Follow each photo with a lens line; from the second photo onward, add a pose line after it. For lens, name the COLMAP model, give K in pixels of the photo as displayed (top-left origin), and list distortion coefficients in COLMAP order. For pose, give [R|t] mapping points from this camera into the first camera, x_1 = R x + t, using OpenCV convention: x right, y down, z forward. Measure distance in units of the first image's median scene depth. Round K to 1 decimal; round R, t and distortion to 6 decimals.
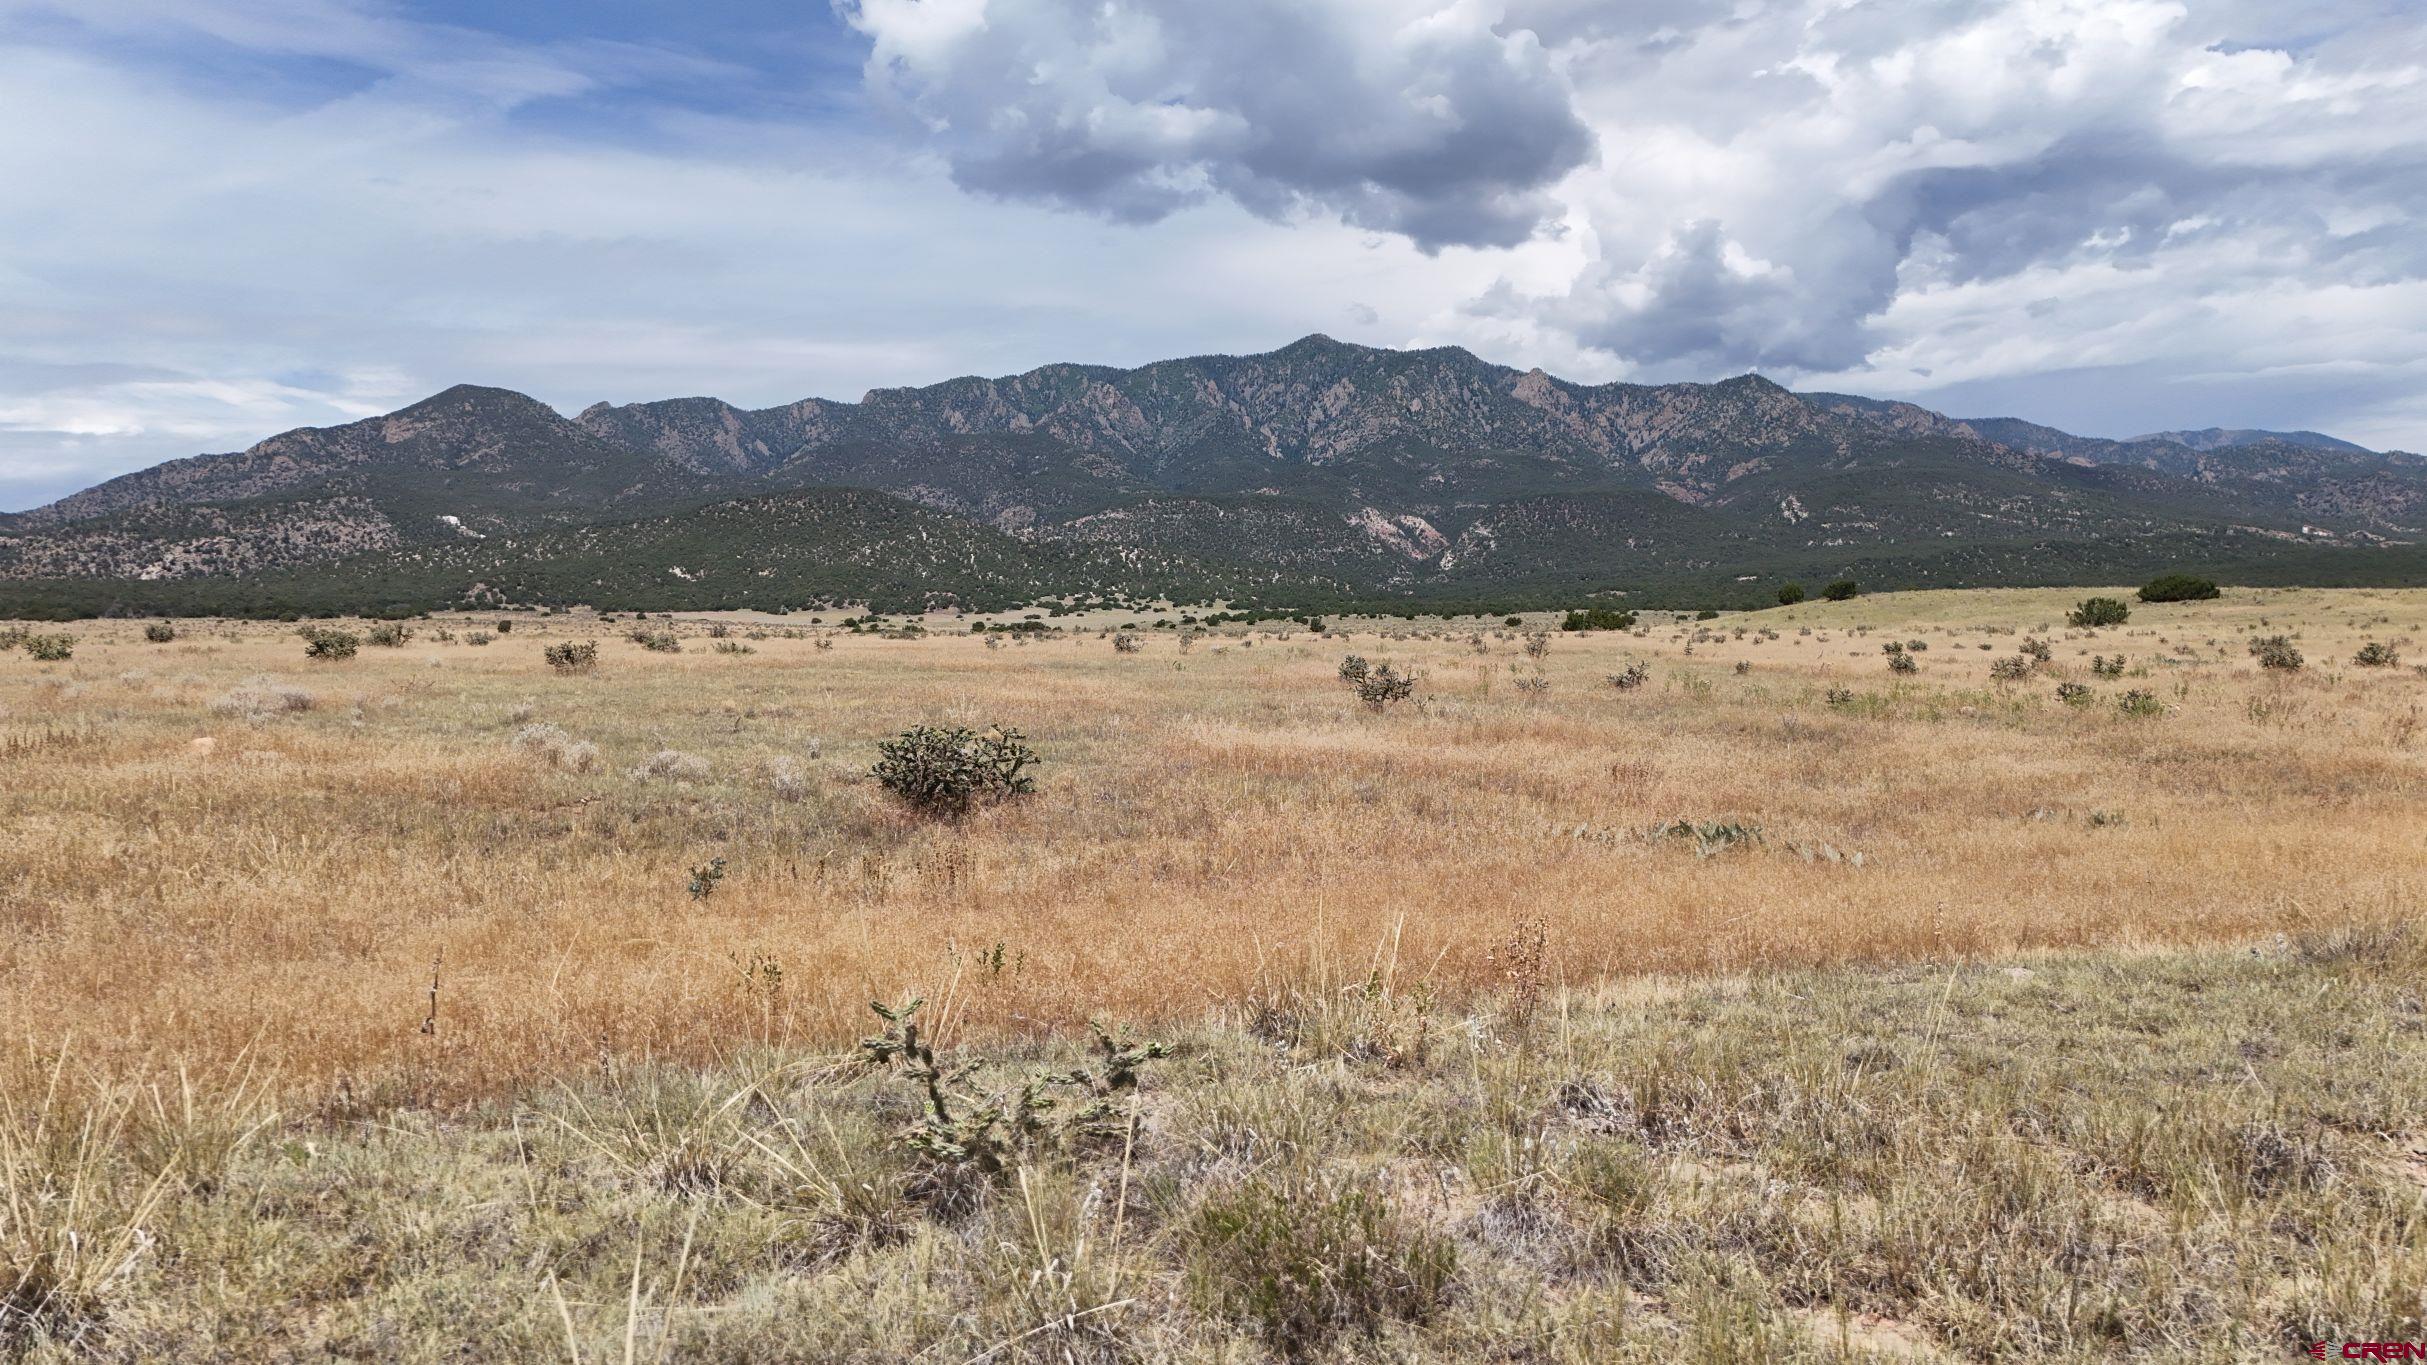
lens RADIAL K [[1784.3, 0, 1216.4], [0, 1784.3, 691.3], [0, 0, 1]] dist [0.097175, -0.109649]
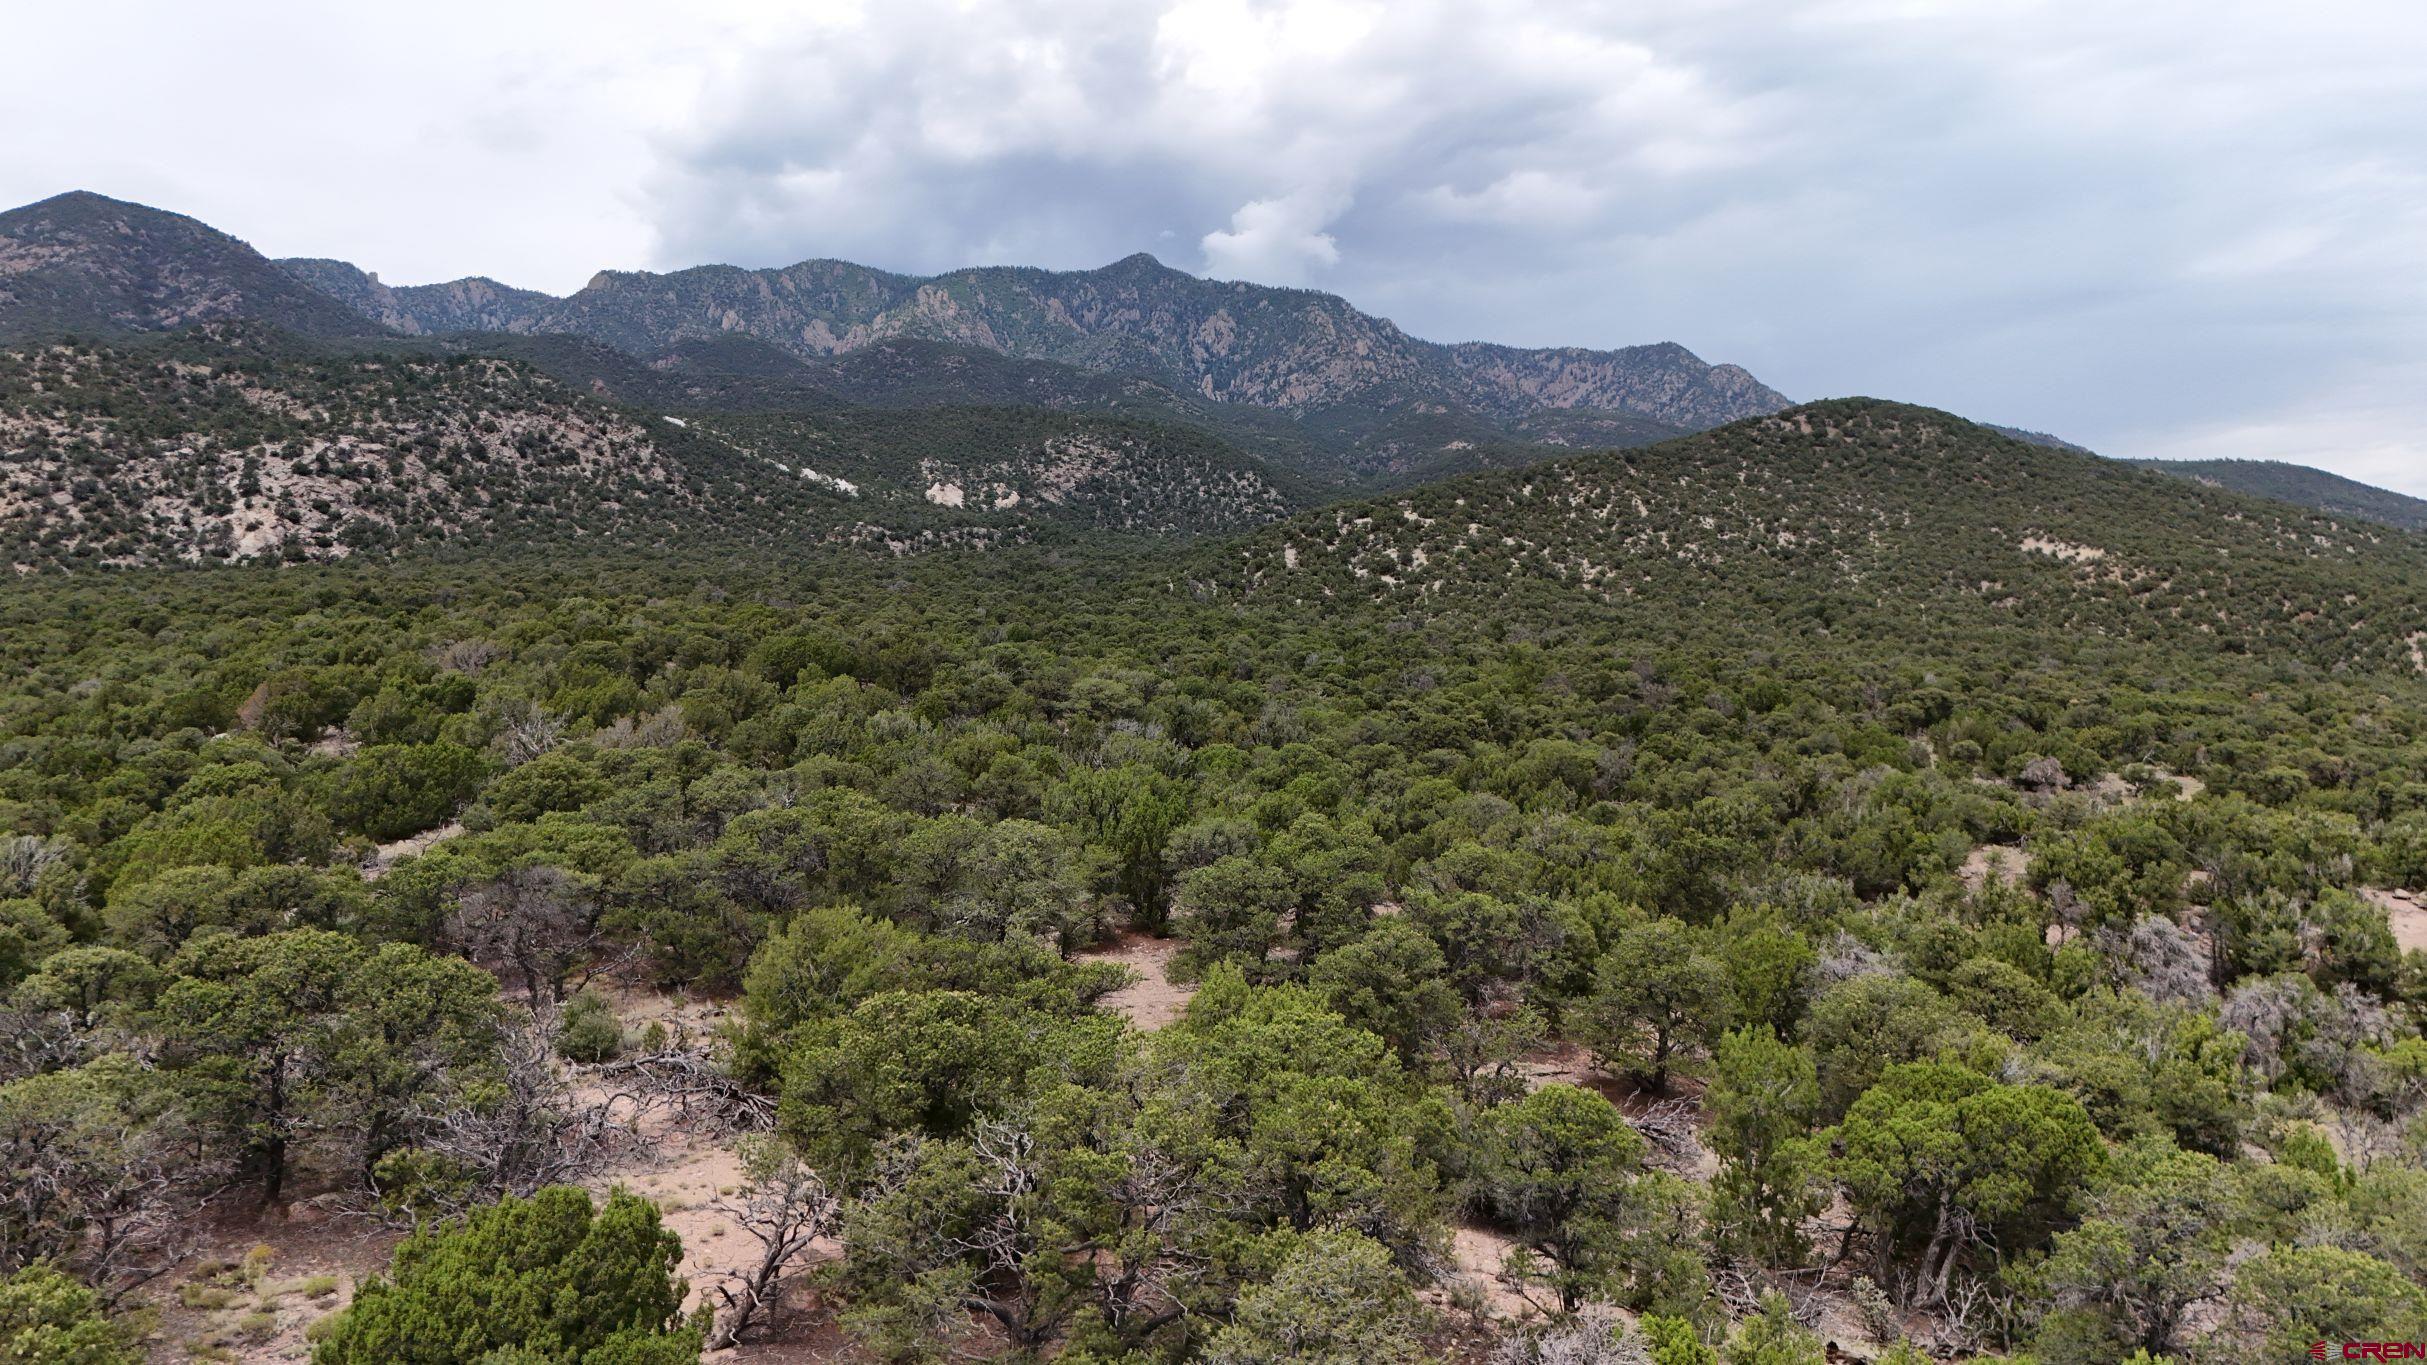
lens RADIAL K [[1784.3, 0, 1216.4], [0, 1784.3, 691.3], [0, 0, 1]] dist [0.097175, -0.109649]
pose [[0.936338, 0.006262, 0.351043, -0.234515], [-0.013302, 0.999756, 0.017647, -0.018037], [-0.350847, -0.021193, 0.936193, 0.259996]]
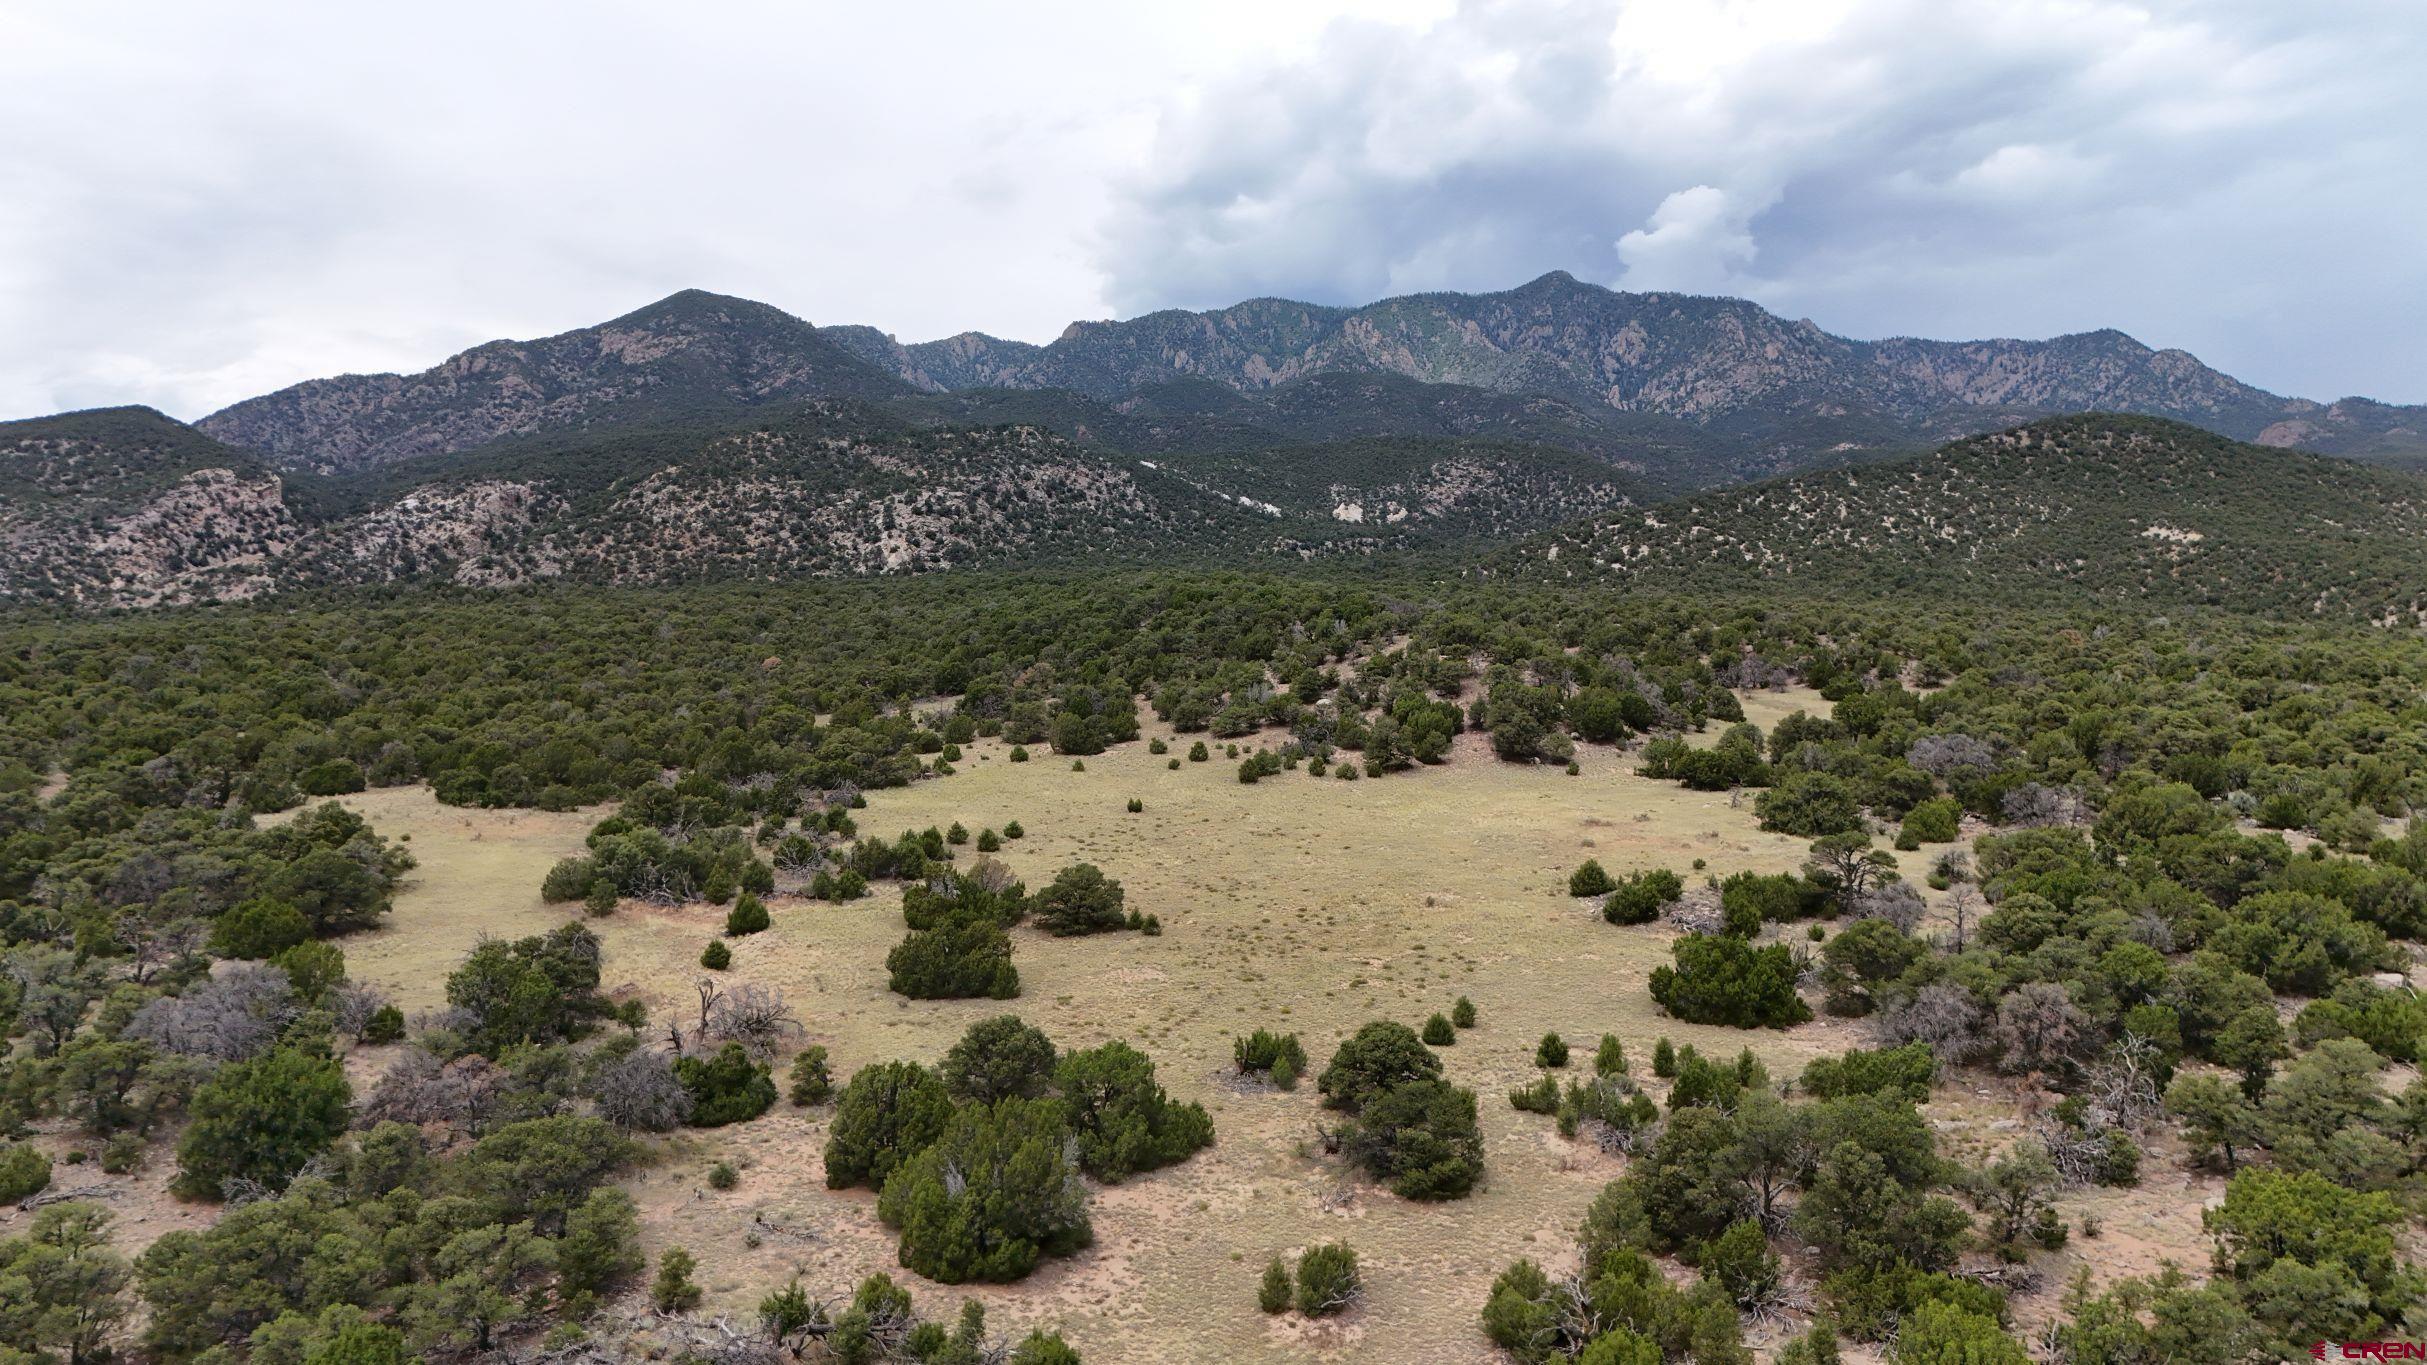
lens RADIAL K [[1789.0, 0, 1221.9], [0, 1789.0, 686.5], [0, 0, 1]] dist [0.091172, -0.140442]
pose [[0.992869, 0.004793, 0.119116, -0.242621], [-0.006374, 0.999897, 0.012893, -0.013445], [-0.119042, -0.013560, 0.992797, 0.192562]]
